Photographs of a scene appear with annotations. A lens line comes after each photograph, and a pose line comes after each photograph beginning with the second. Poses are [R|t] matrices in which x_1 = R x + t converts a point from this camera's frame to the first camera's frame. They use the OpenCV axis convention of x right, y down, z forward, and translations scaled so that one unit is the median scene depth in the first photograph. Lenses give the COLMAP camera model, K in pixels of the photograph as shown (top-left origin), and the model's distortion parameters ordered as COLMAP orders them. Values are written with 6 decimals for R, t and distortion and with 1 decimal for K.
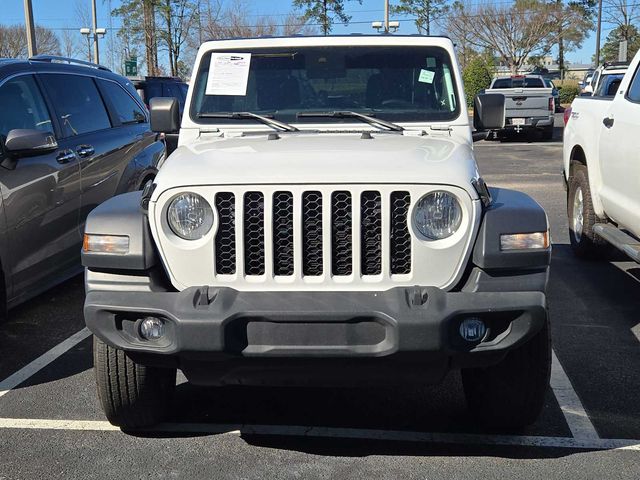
lens RADIAL K [[858.7, 0, 320.0], [0, 858.7, 240.0], [0, 0, 1]] dist [0.068985, -0.018458]
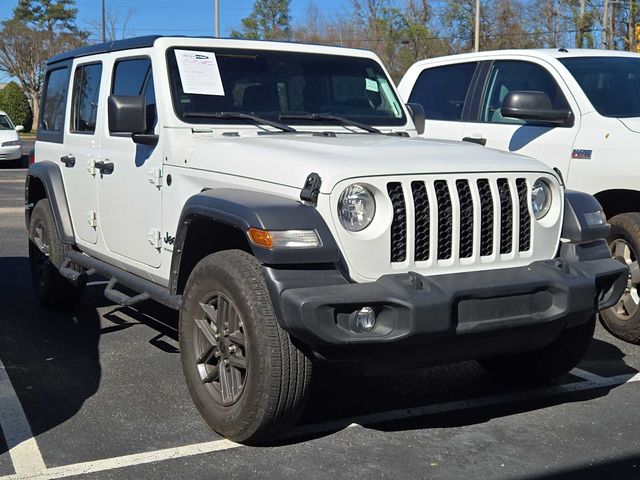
lens RADIAL K [[858.7, 0, 320.0], [0, 858.7, 240.0], [0, 0, 1]] dist [0.068985, -0.018458]
pose [[0.830703, -0.051216, 0.554355, -0.686061], [0.070890, 0.997385, -0.014082, 0.019838], [-0.552184, 0.050996, 0.832161, 0.179685]]
